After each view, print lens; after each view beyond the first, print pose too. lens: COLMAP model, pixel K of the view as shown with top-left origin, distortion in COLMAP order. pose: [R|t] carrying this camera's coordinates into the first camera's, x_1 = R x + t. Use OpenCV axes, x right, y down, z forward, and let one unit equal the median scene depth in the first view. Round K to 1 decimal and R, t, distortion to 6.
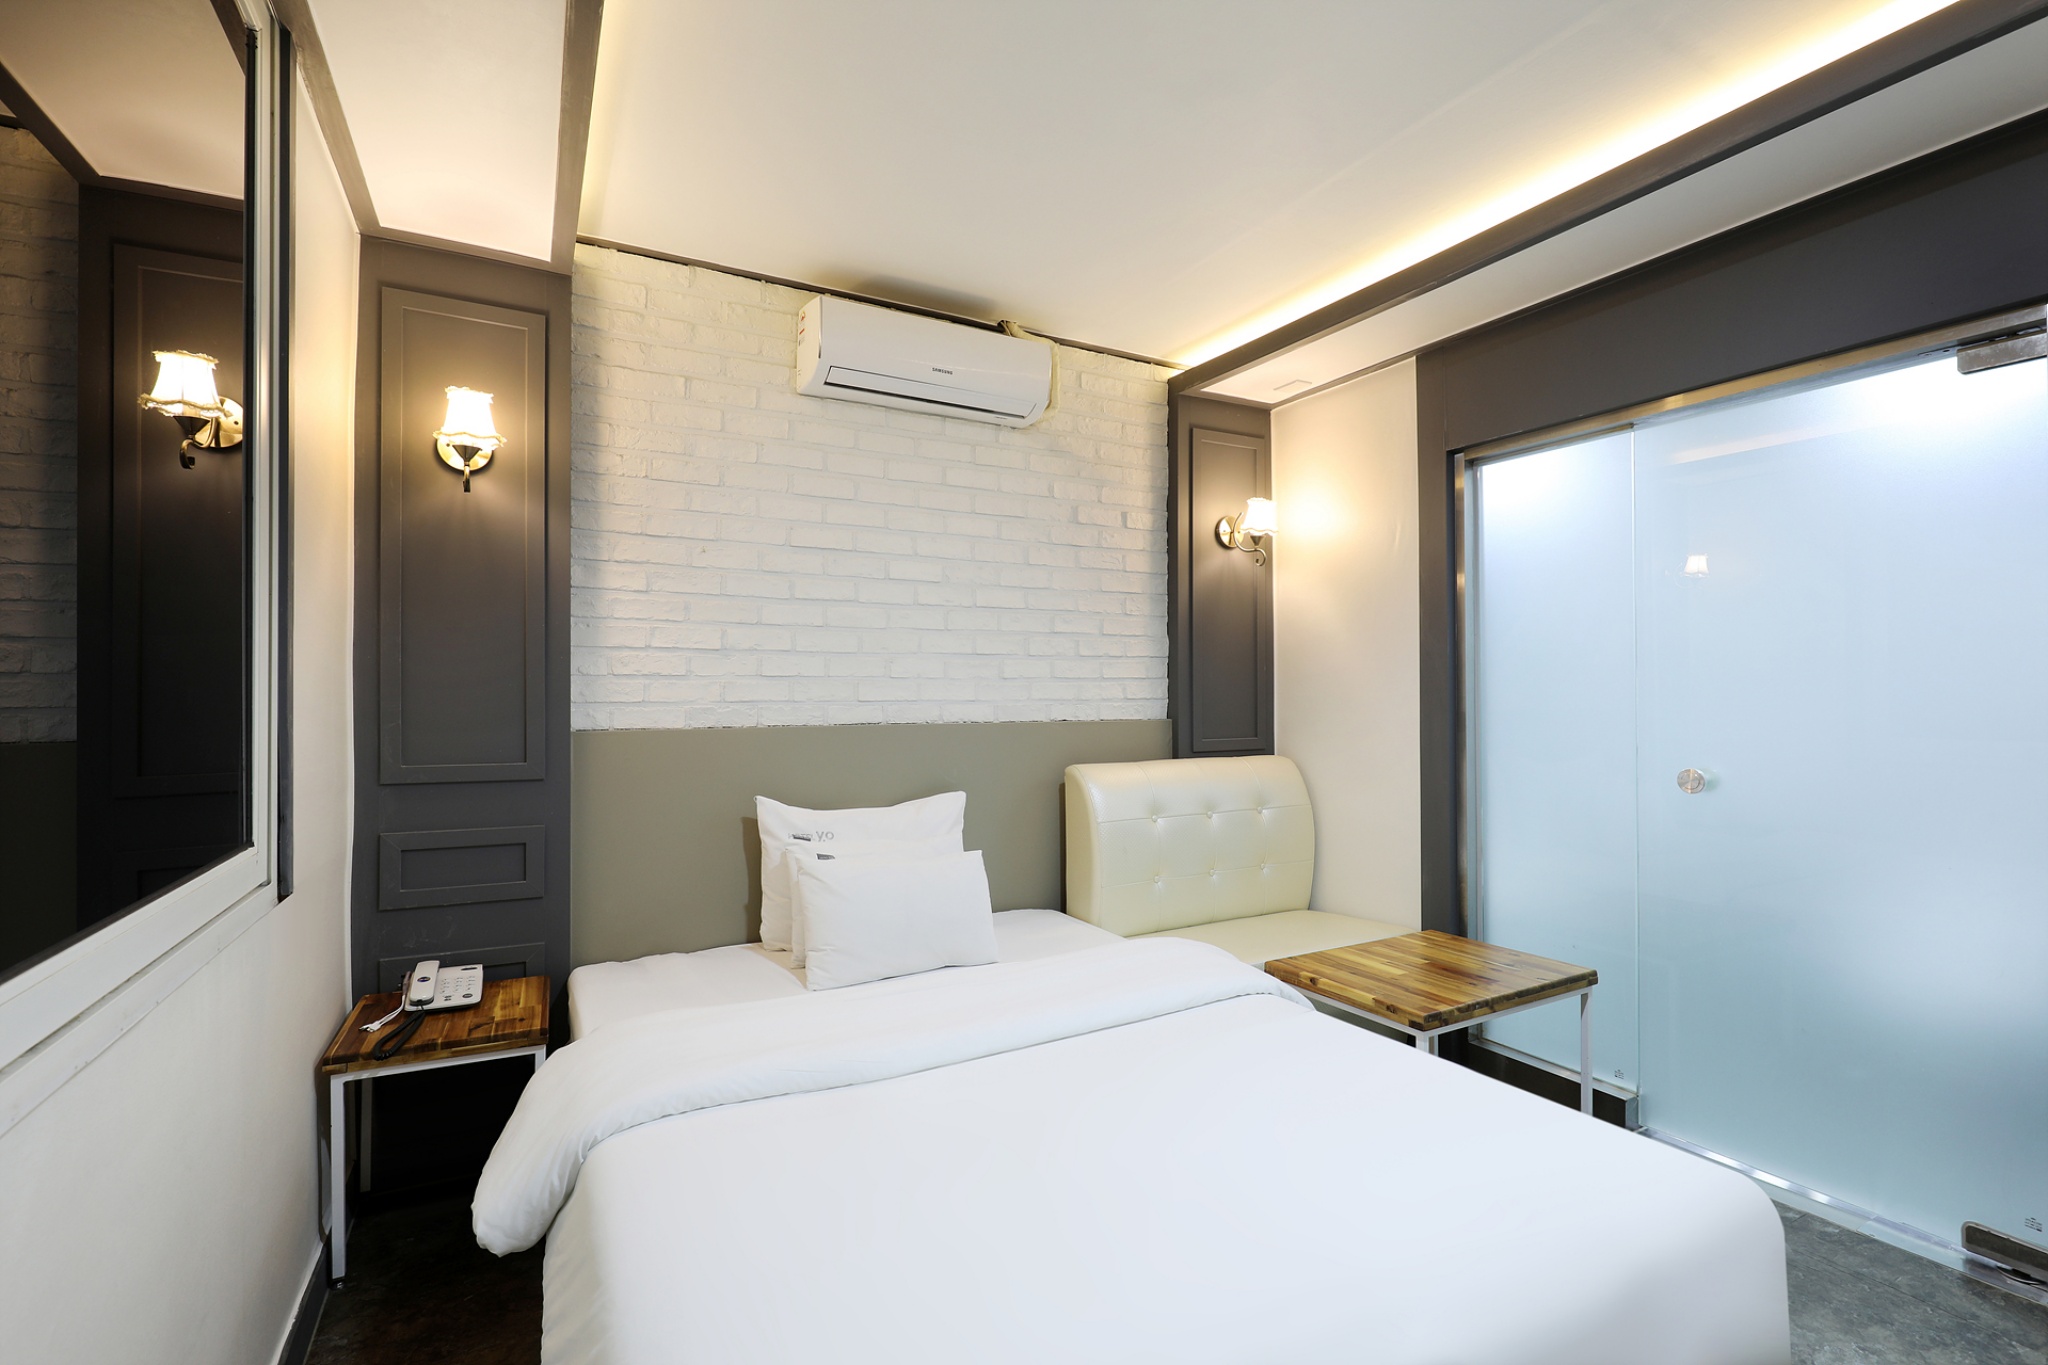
lens RADIAL K [[919.8, 0, 1023.4], [0, 919.8, 685.3], [0, 0, 1]] dist [-0.003139, -0.000104]
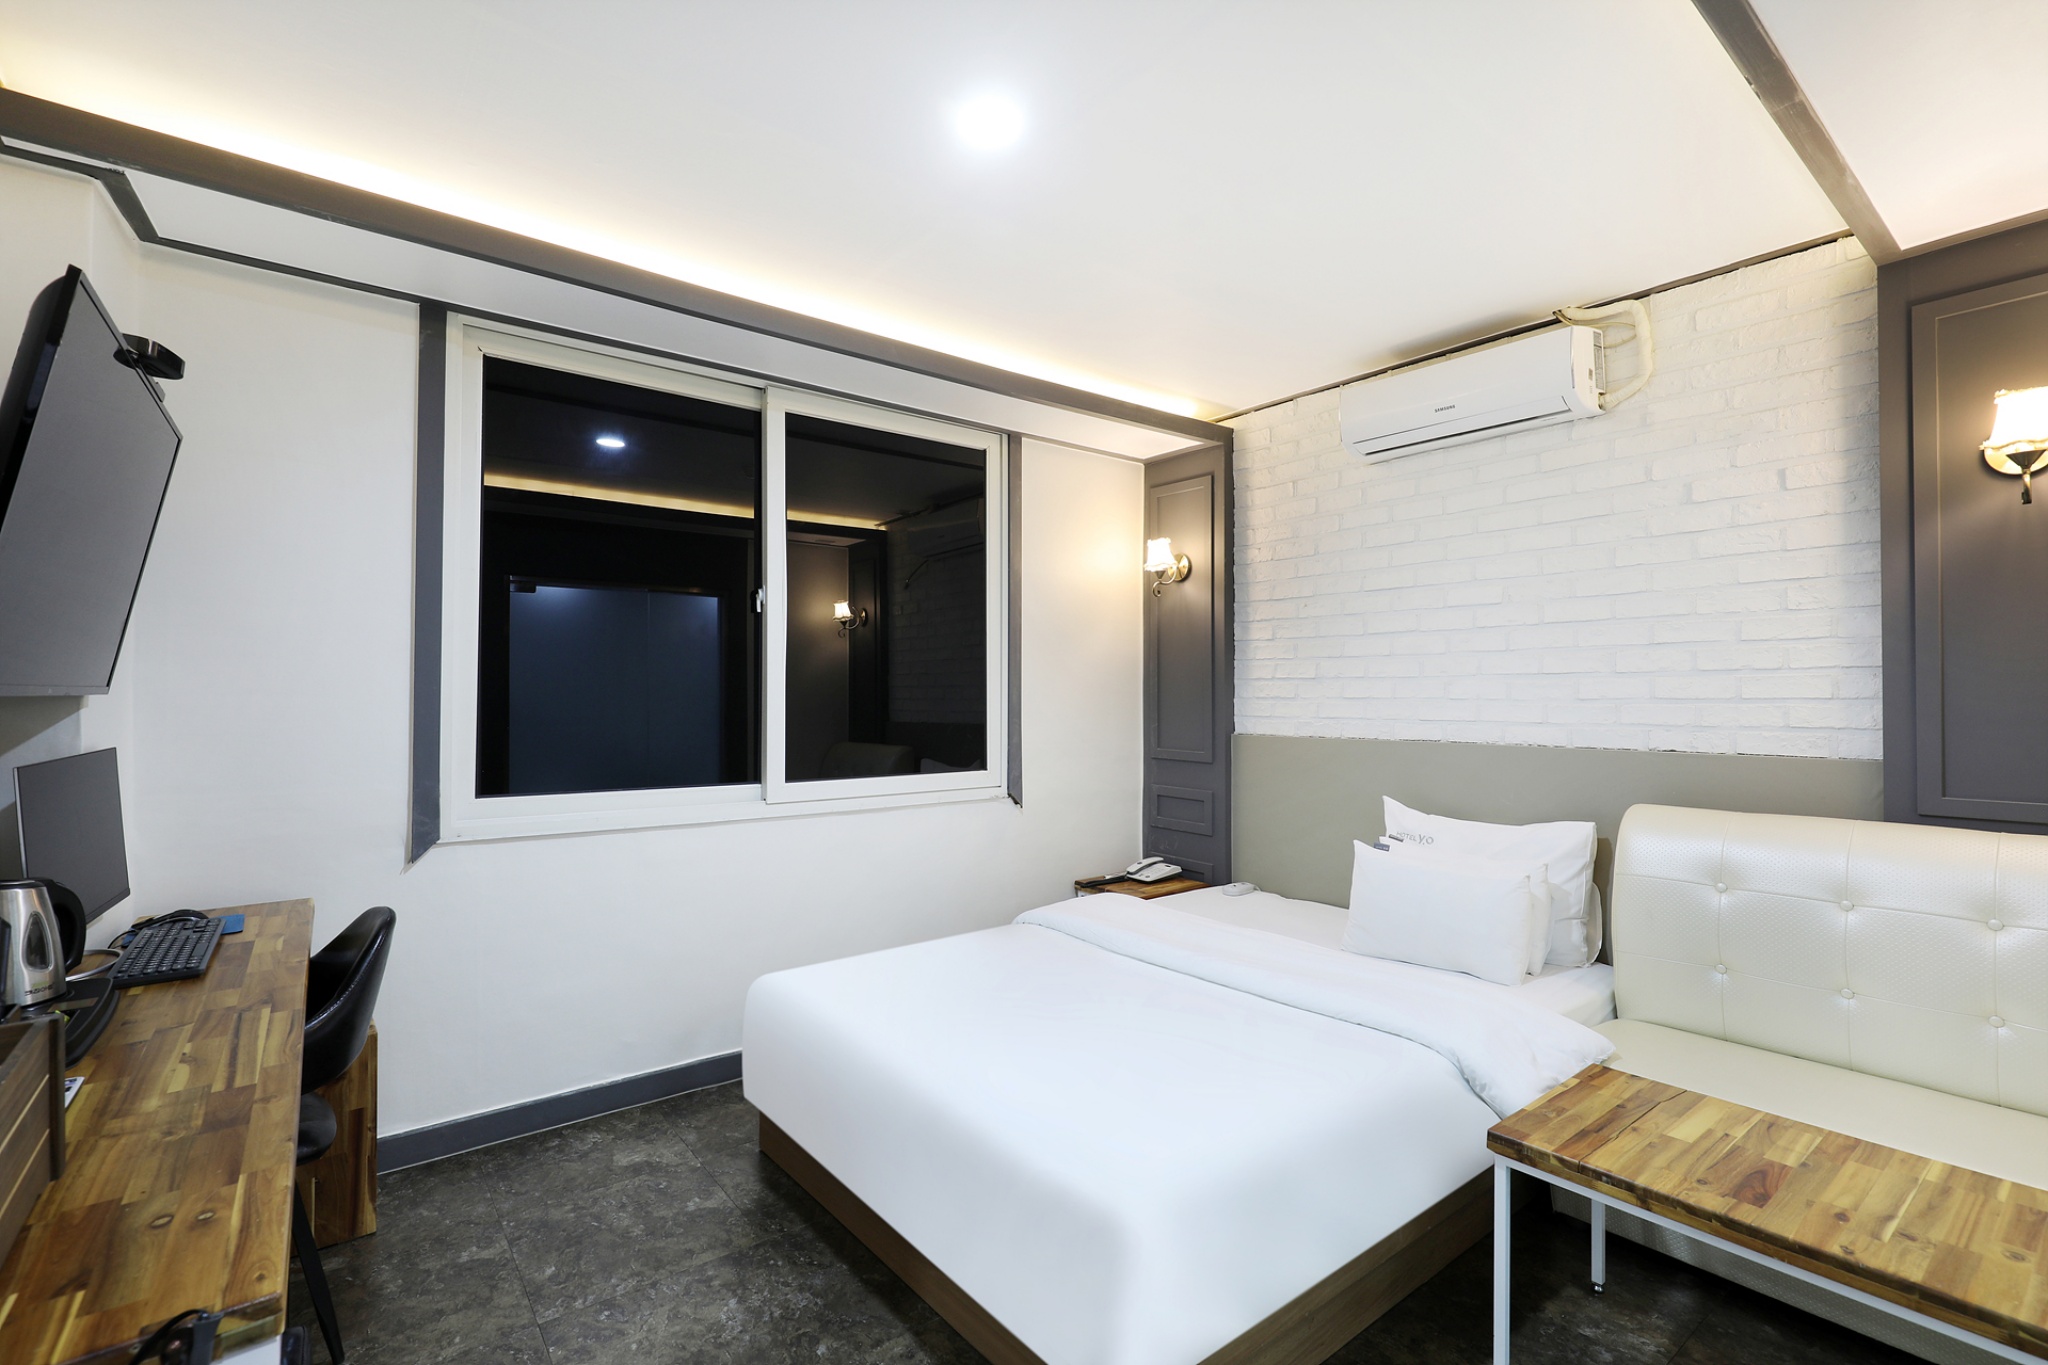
lens RADIAL K [[919.8, 0, 1023.4], [0, 919.8, 685.3], [0, 0, 1]] dist [-0.003139, -0.000104]
pose [[0.165974, -0.010942, -0.986069, 0.896938], [0.004488, 0.999936, -0.010340, -0.016607], [0.986120, -0.002709, 0.166013, 0.361517]]
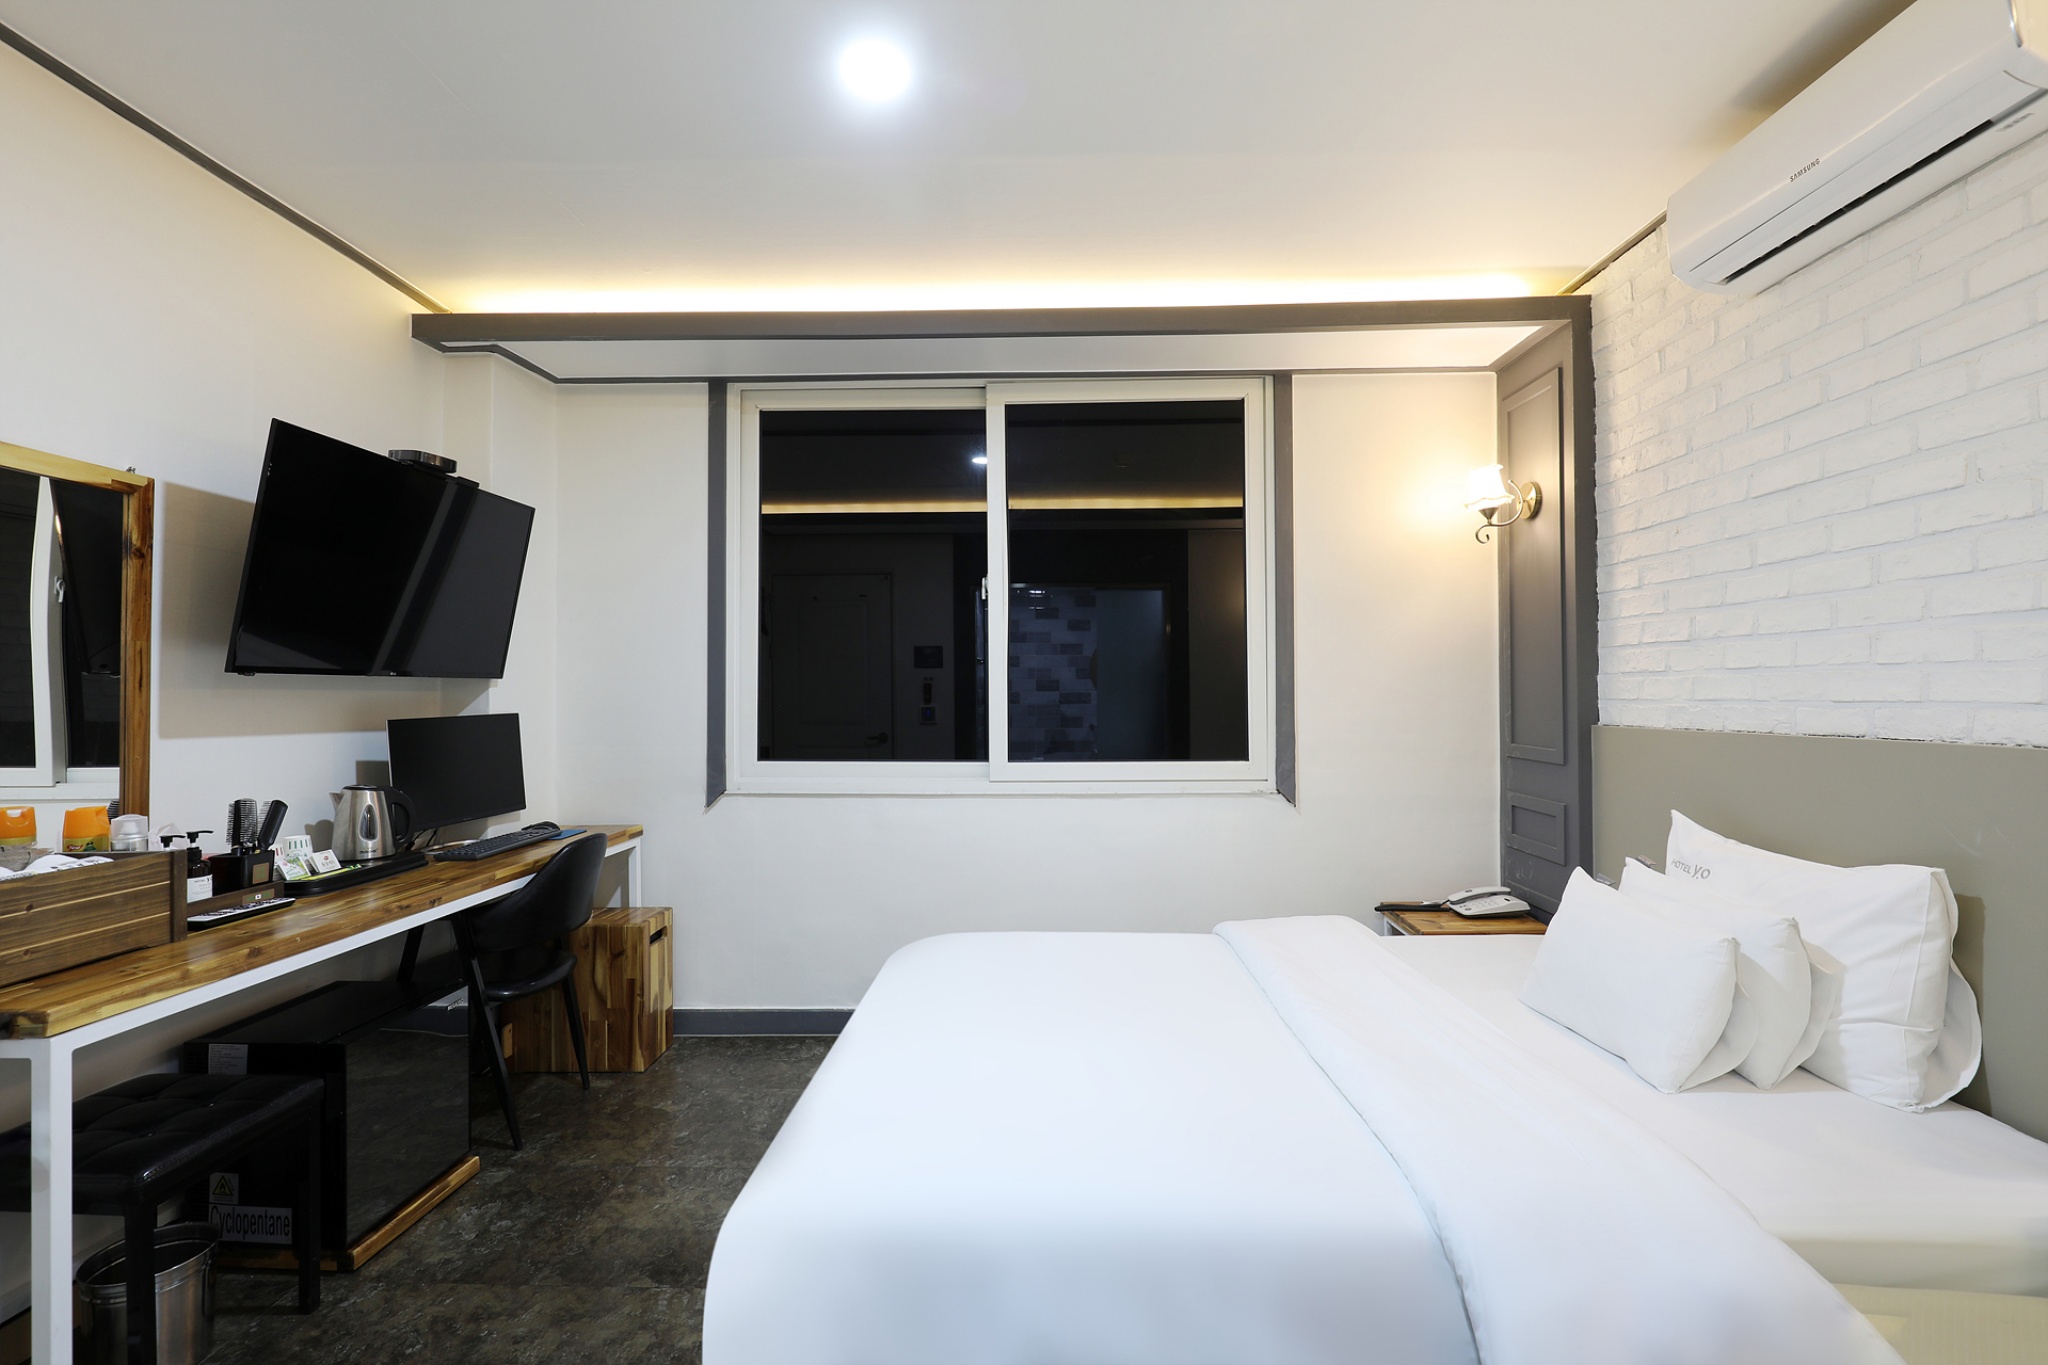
lens RADIAL K [[919.8, 0, 1023.4], [0, 919.8, 685.3], [0, 0, 1]] dist [-0.003139, -0.000104]
pose [[-0.498576, -0.006529, -0.866821, 0.734840], [0.010542, 0.999852, -0.013594, 0.009070], [0.866782, -0.015916, -0.498434, 0.876200]]
